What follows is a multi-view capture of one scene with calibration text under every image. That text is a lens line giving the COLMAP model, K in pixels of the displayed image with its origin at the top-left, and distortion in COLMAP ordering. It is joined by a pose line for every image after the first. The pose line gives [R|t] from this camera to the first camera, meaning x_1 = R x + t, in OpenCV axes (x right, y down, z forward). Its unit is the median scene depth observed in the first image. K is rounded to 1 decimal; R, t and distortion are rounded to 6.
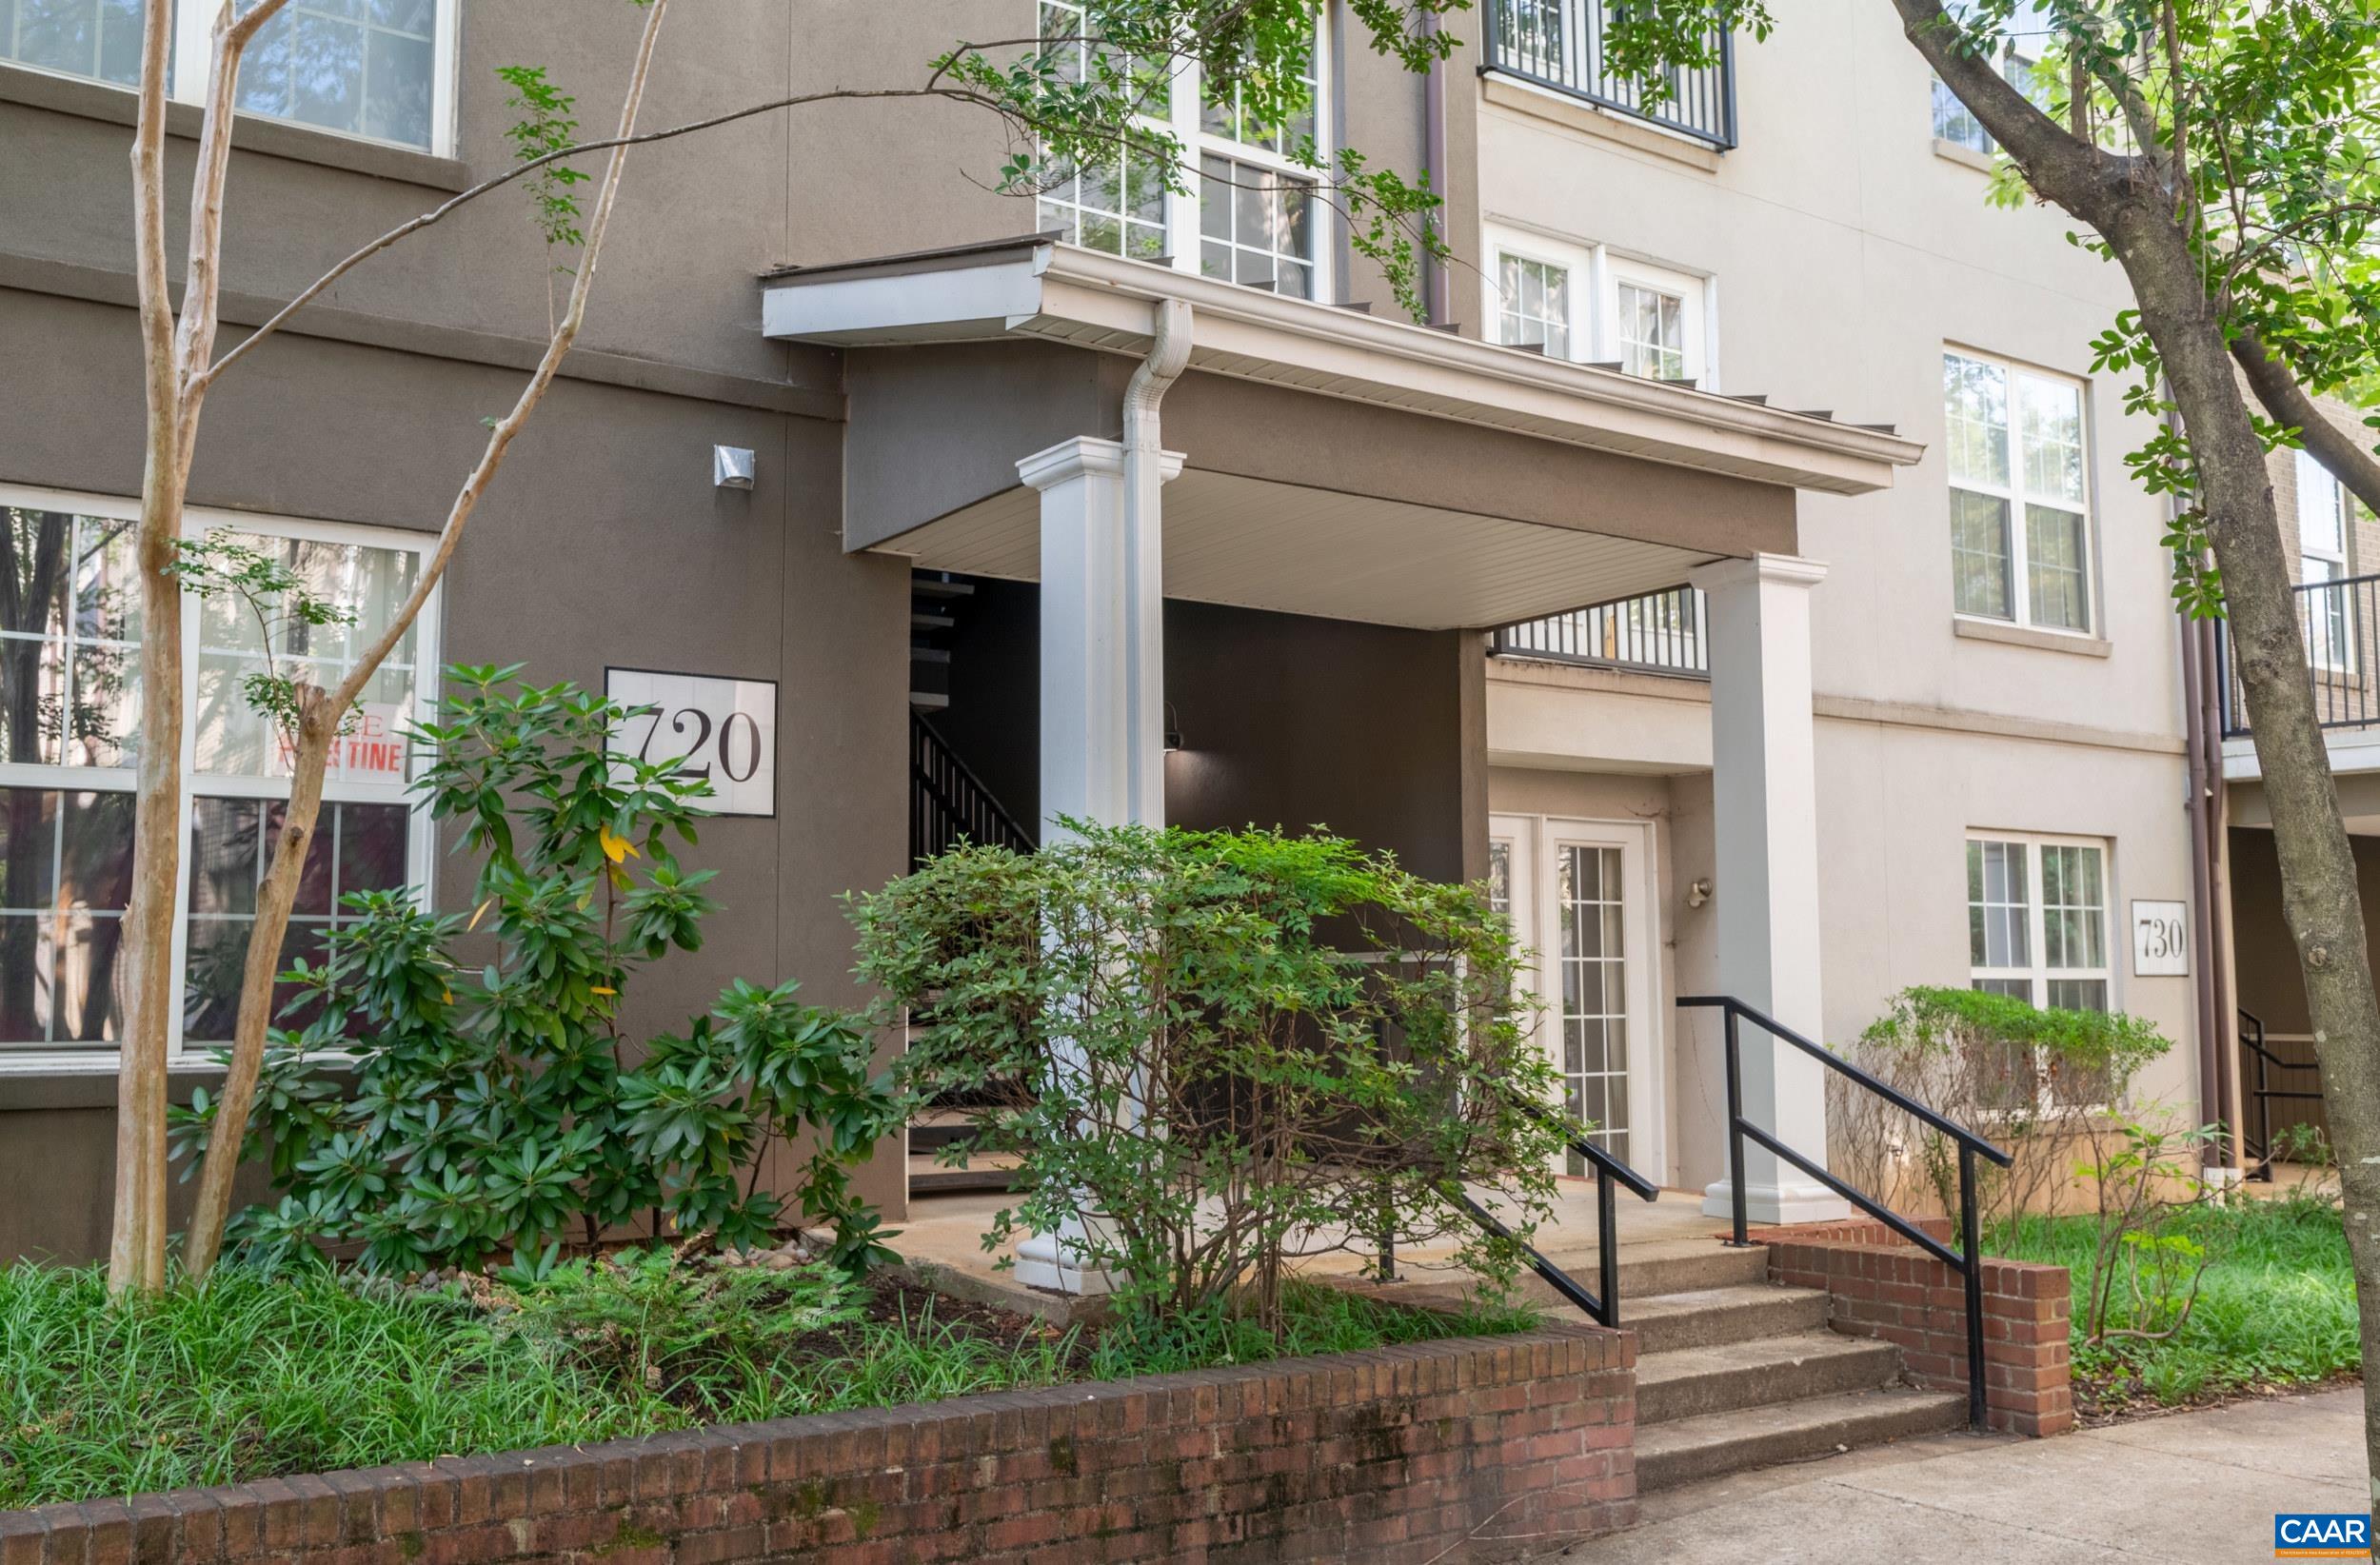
lens RADIAL K [[2087.5, 0, 1190.0], [0, 2087.5, 782.5], [0, 0, 1]] dist [-0.009327, 0.001264]
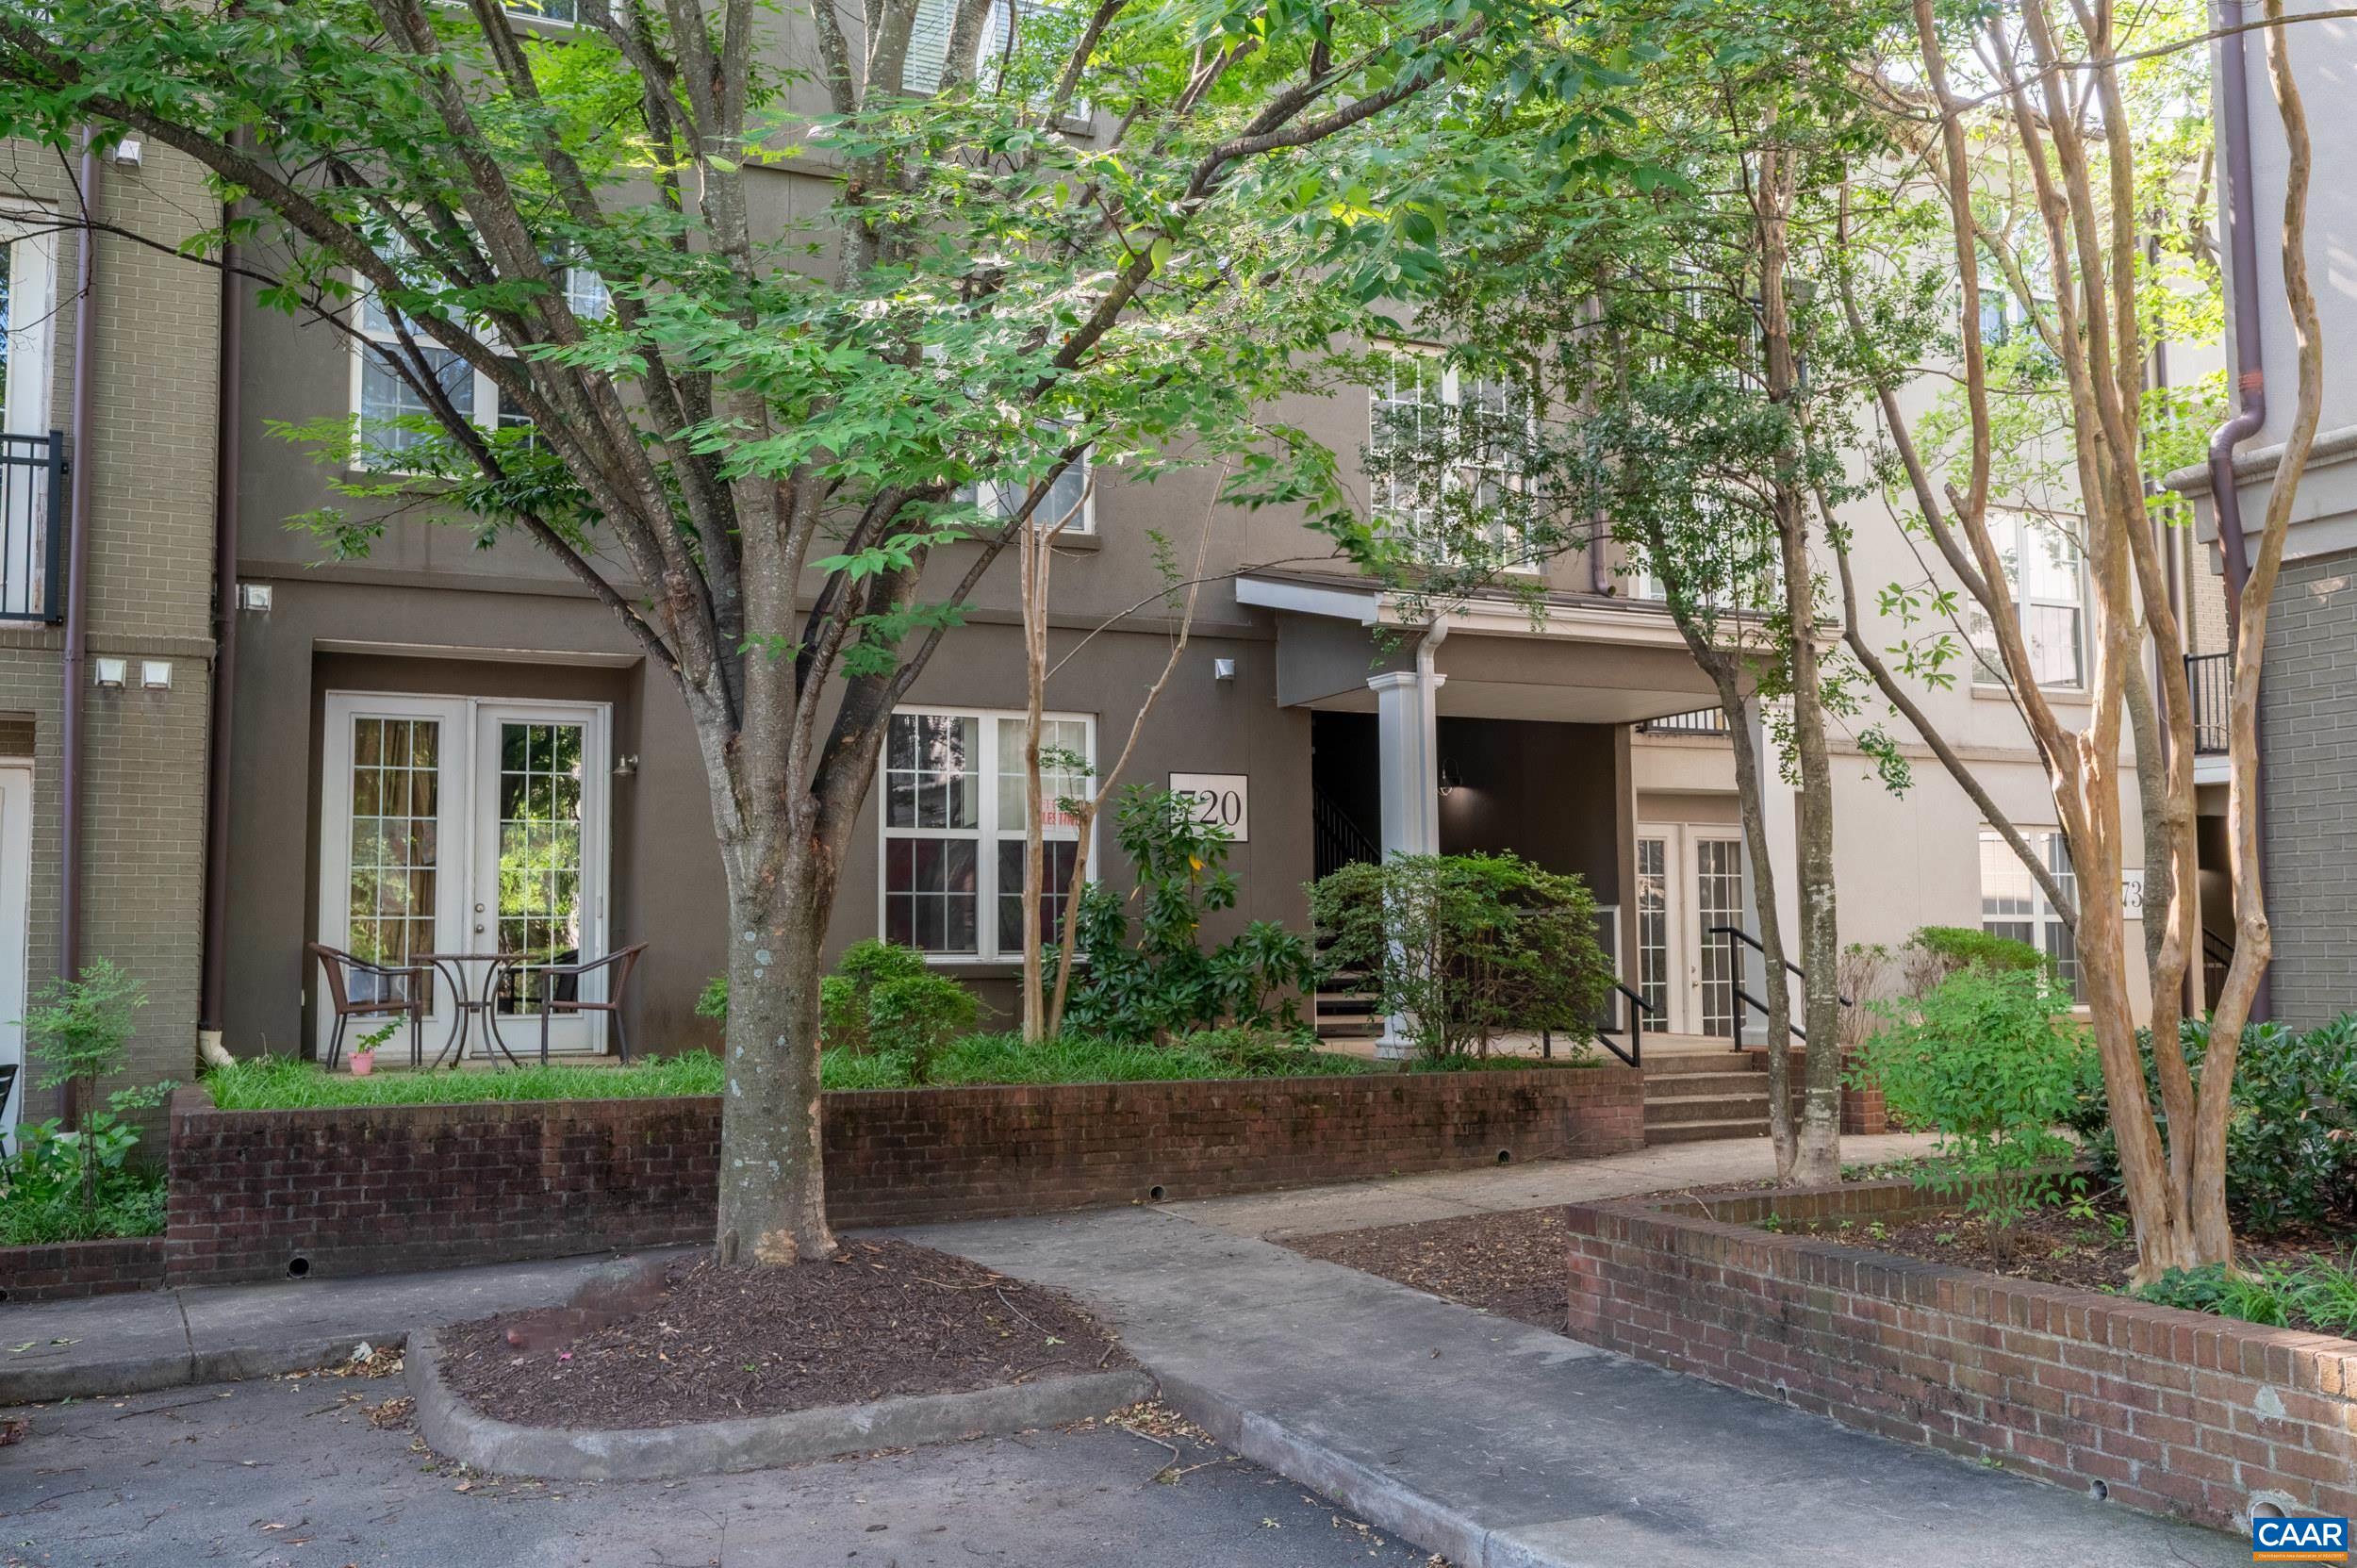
lens RADIAL K [[2070.6, 0, 1178.5], [0, 2070.6, 784.0], [0, 0, 1]] dist [0.000036, -0.000144]
pose [[0.987155, -0.017070, -0.158851, 0.065663], [0.019908, 0.999669, 0.016290, -0.090301], [0.158520, -0.019244, 0.987168, -1.208243]]
